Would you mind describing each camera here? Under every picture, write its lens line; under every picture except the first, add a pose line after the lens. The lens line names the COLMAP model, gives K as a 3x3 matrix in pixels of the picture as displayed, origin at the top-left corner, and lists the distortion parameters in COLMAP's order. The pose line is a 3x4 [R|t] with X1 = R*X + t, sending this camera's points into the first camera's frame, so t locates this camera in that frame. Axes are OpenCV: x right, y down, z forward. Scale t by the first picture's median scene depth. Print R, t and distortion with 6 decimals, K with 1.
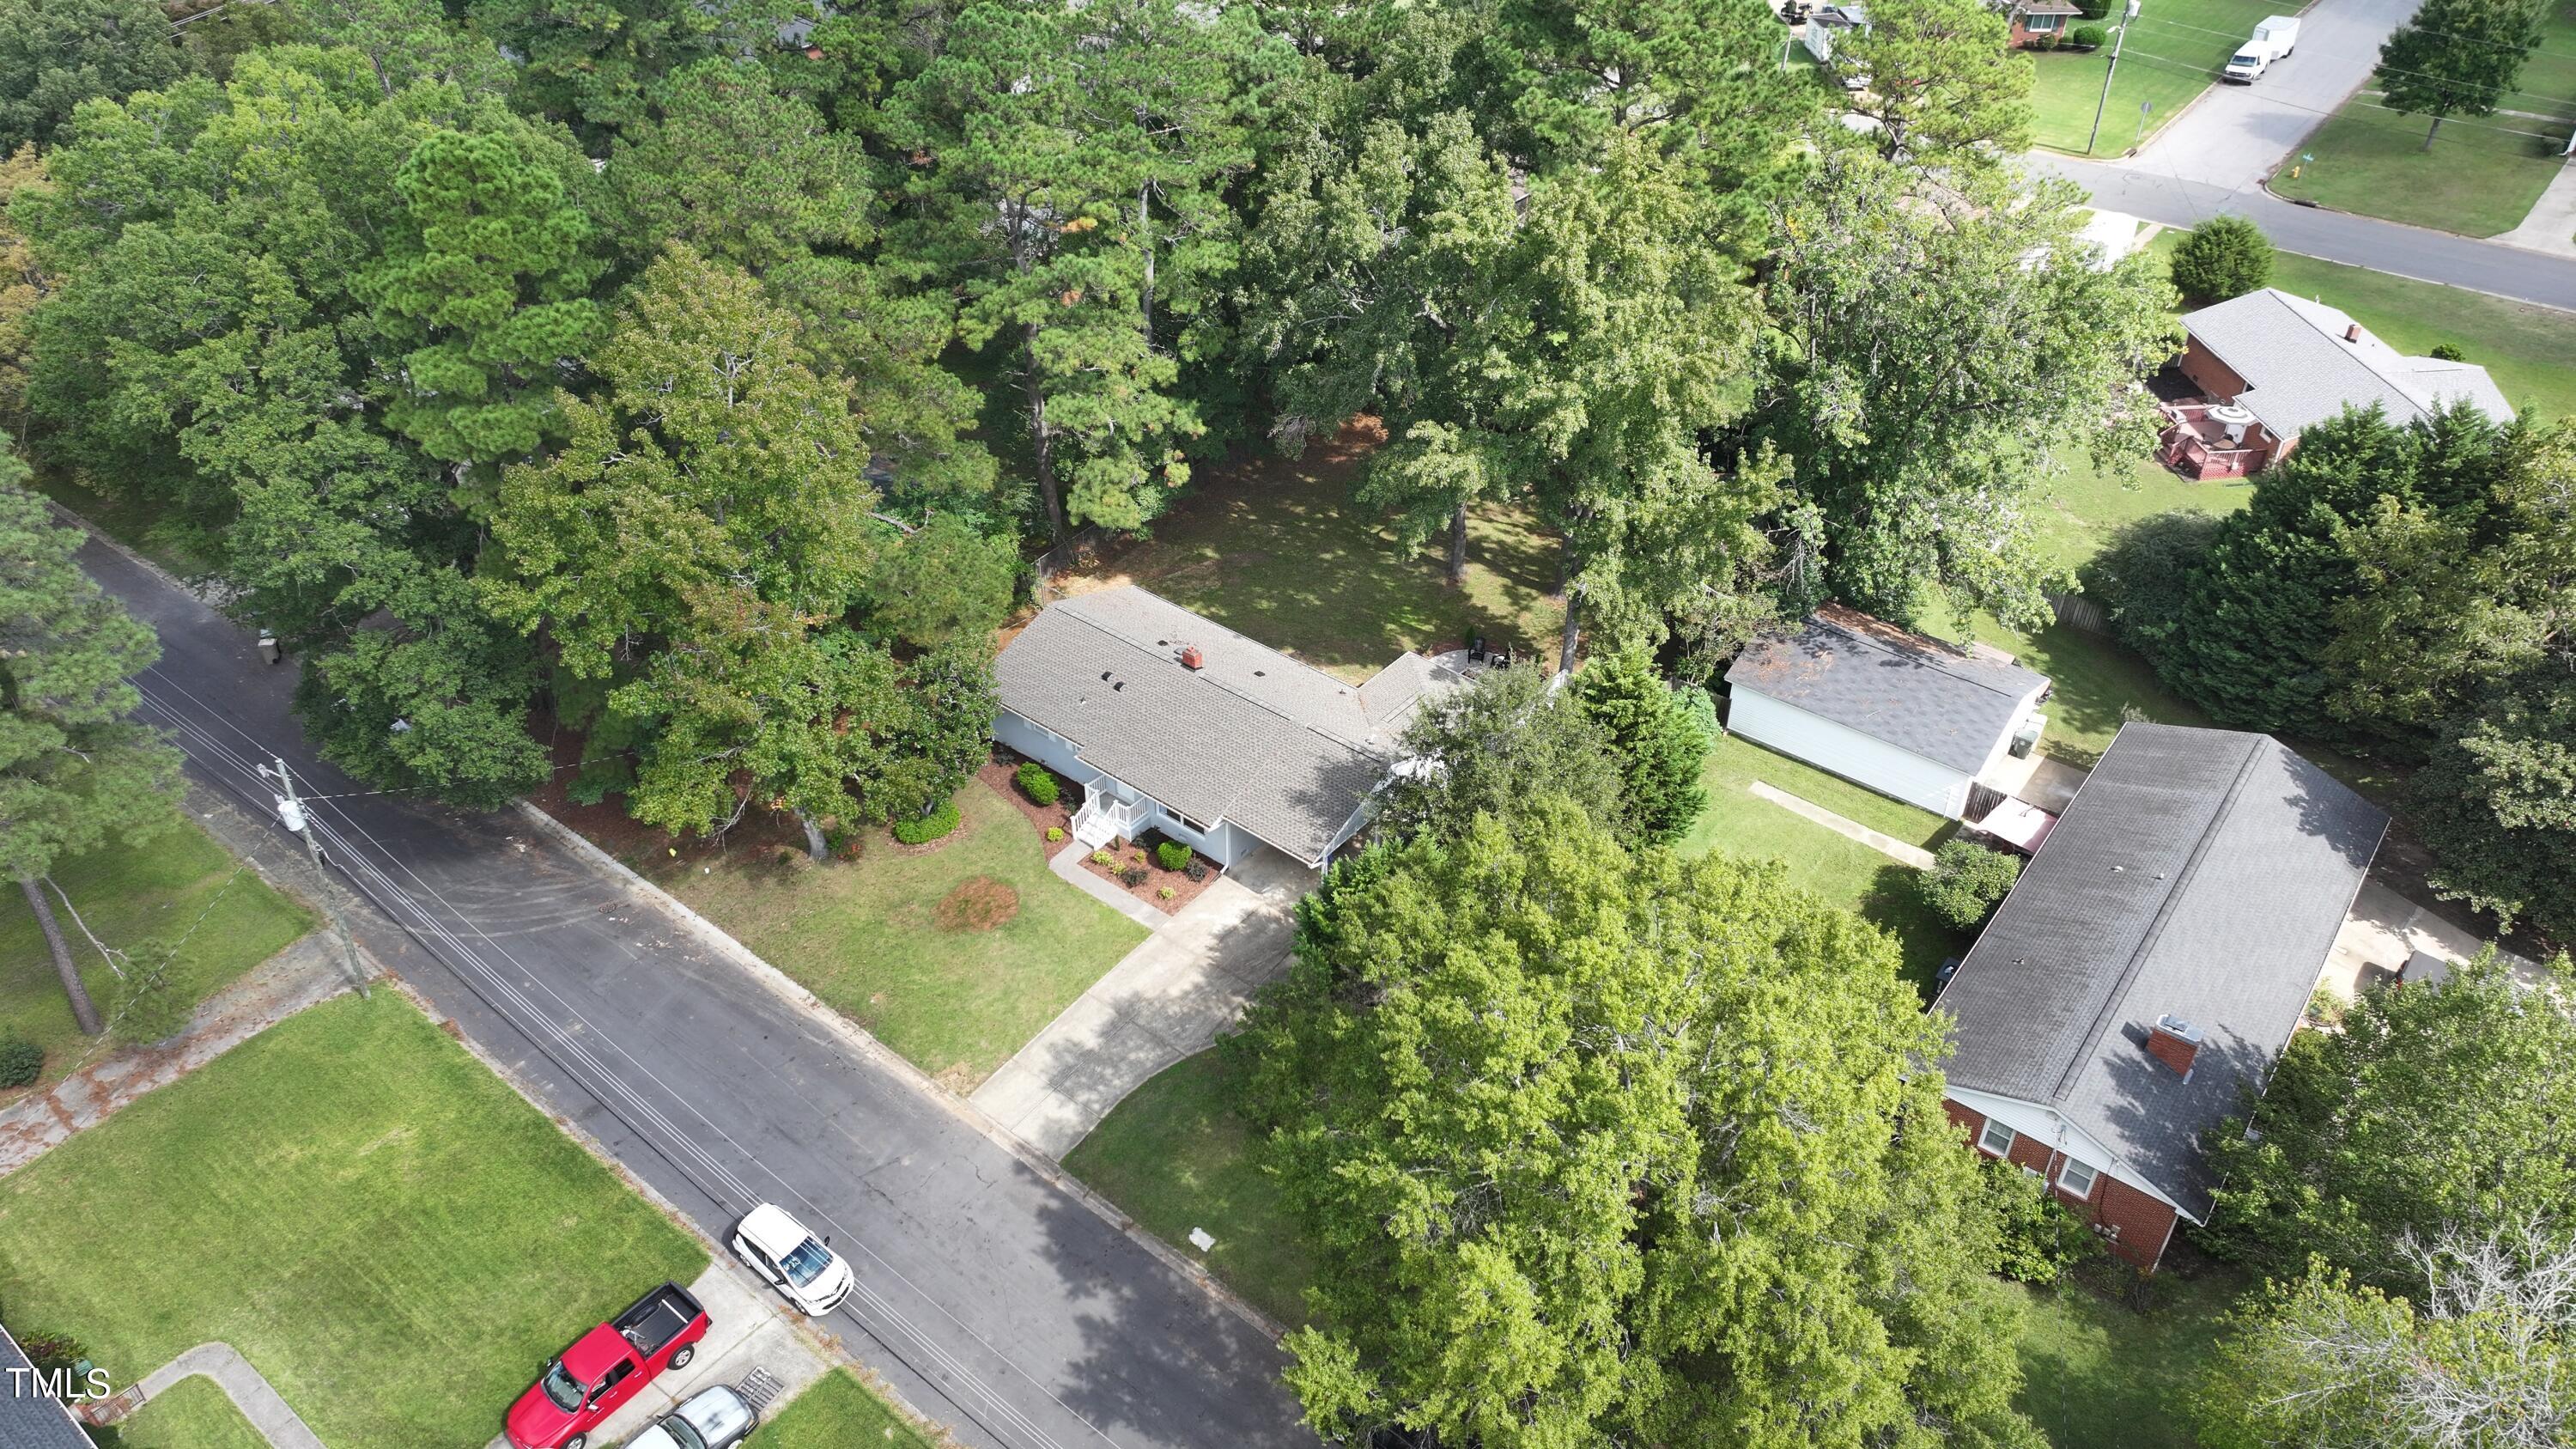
lens RADIAL K [[1821.1, 0, 1292.0], [0, 1821.1, 711.0], [0, 0, 1]] dist [-0.002931, 0.017801]
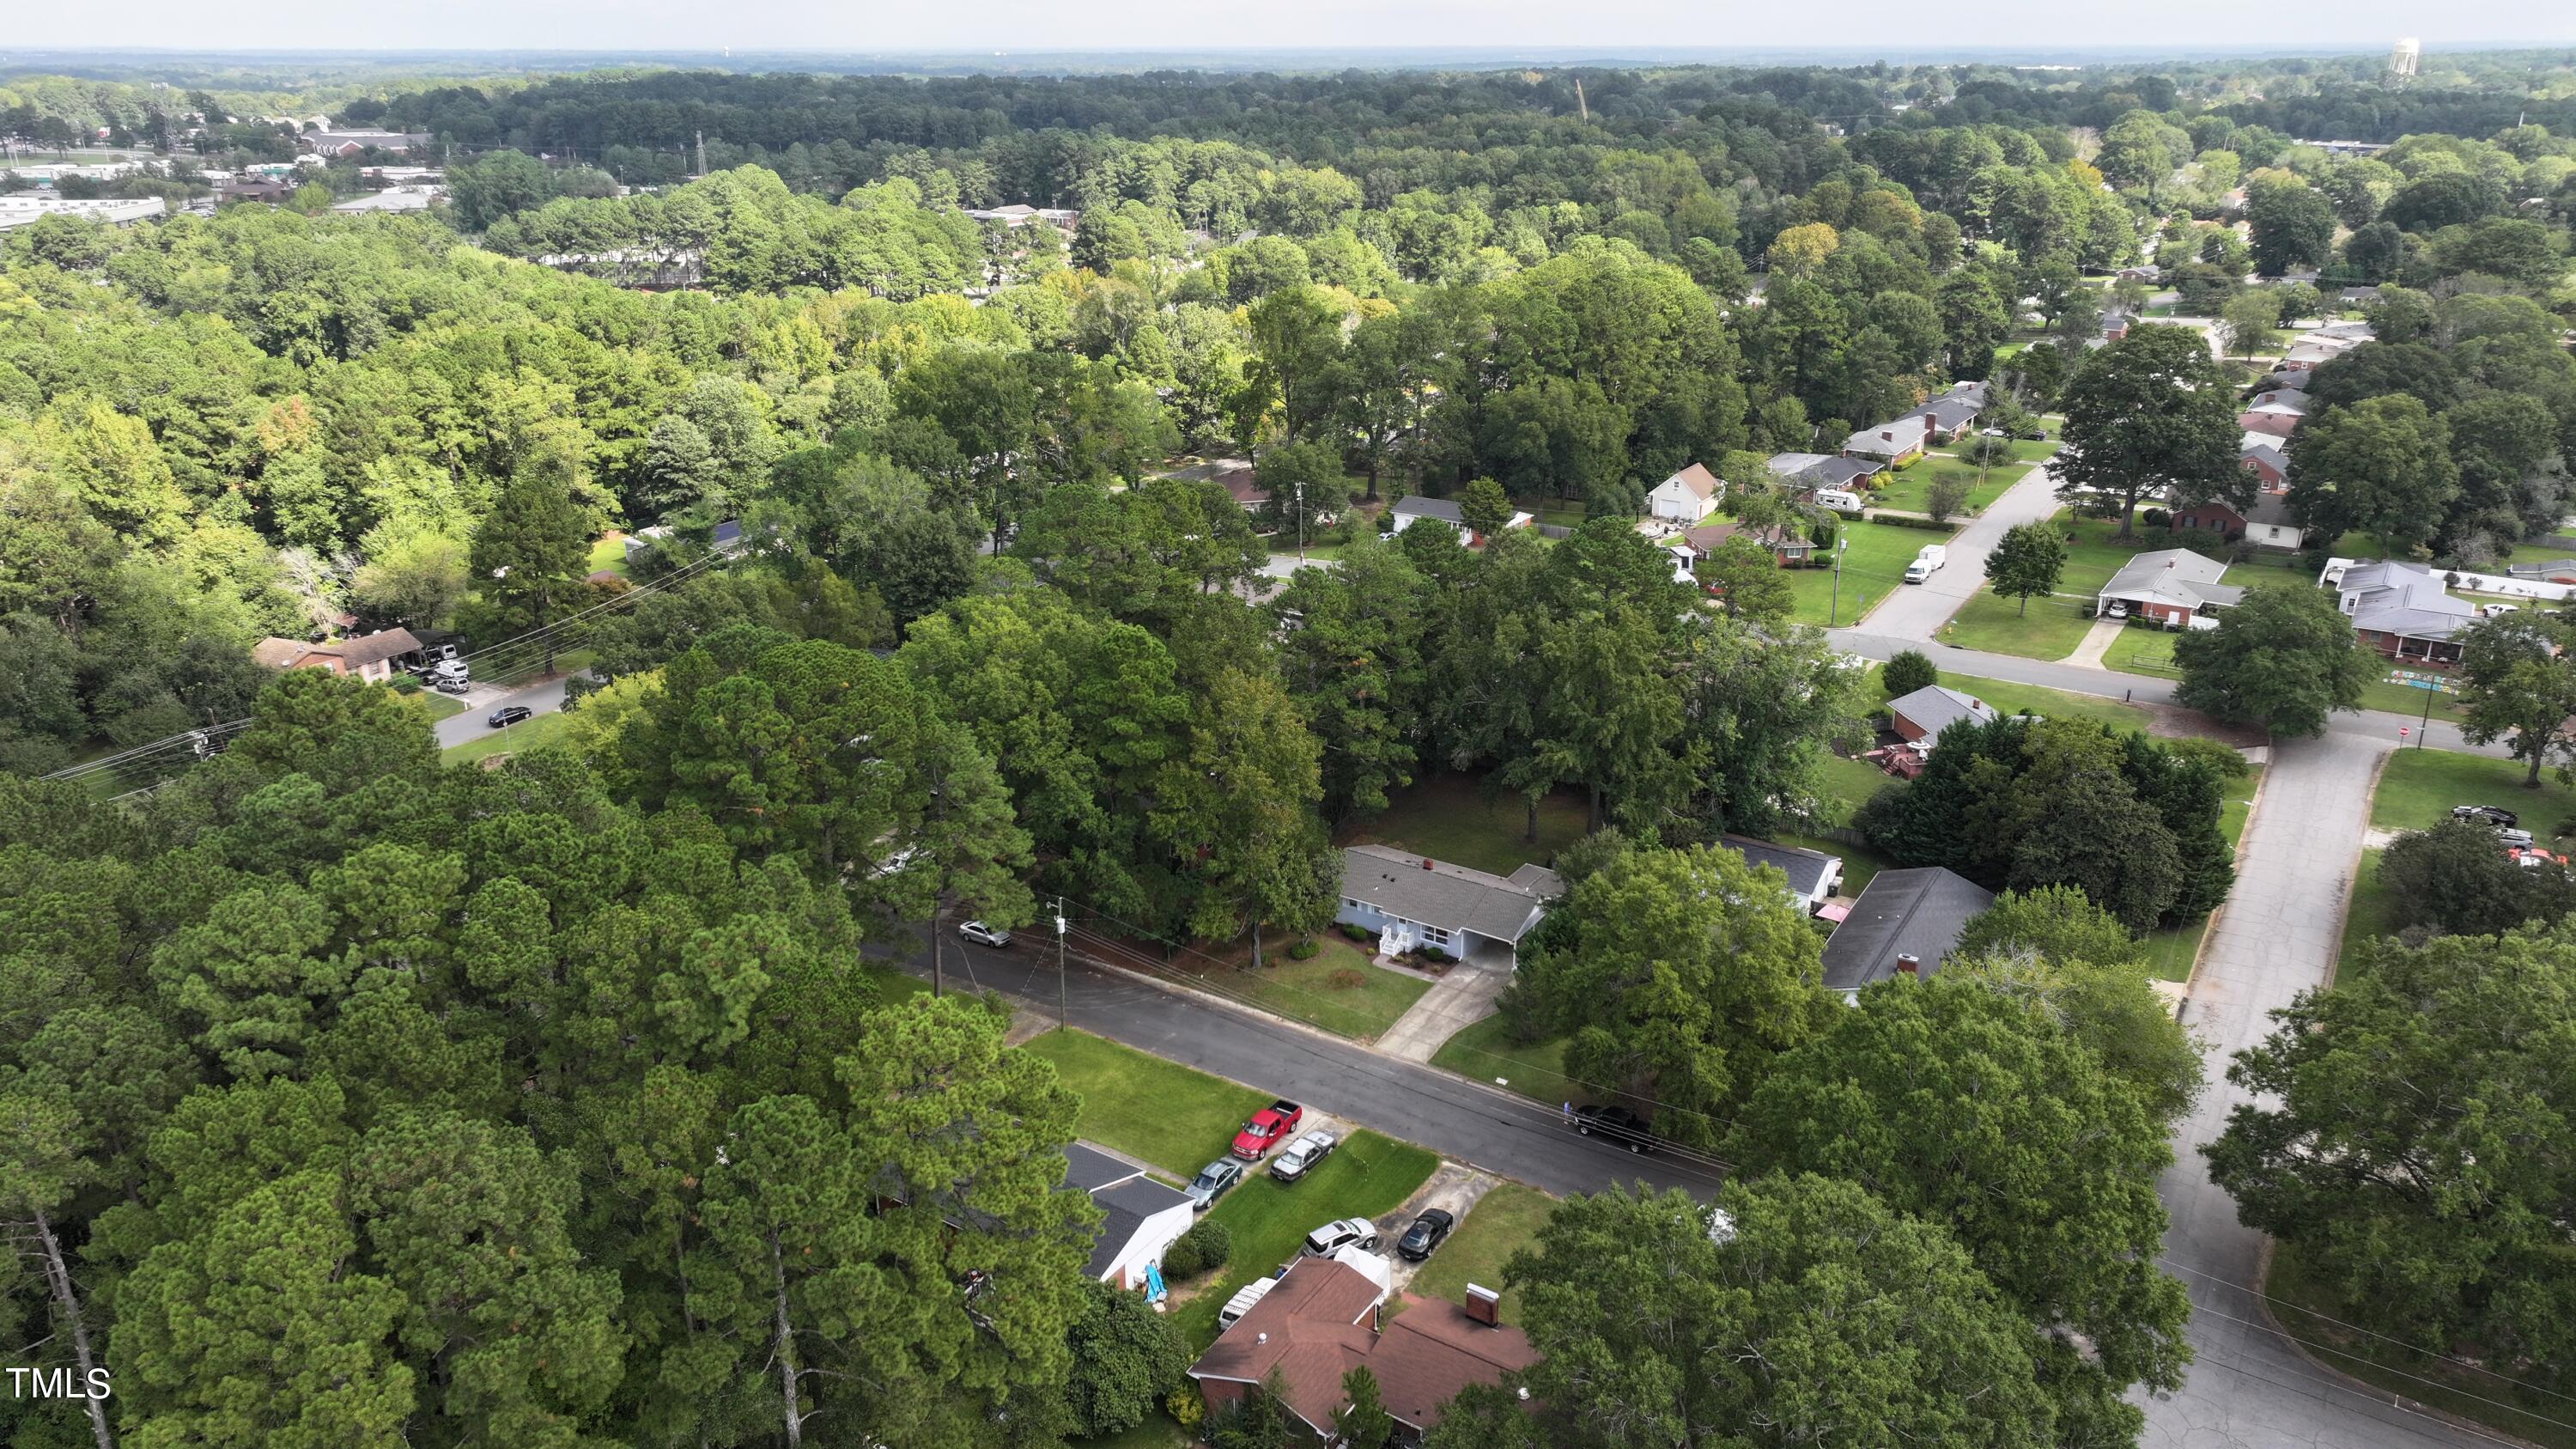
lens RADIAL K [[1821.1, 0, 1290.8], [0, 1821.1, 734.4], [0, 0, 1]] dist [-0.002931, 0.017801]
pose [[0.994897, -0.041513, 0.091964, -0.398417], [0.064427, 0.962815, -0.262366, 0.362788], [-0.077653, 0.266952, 0.960576, -0.996294]]
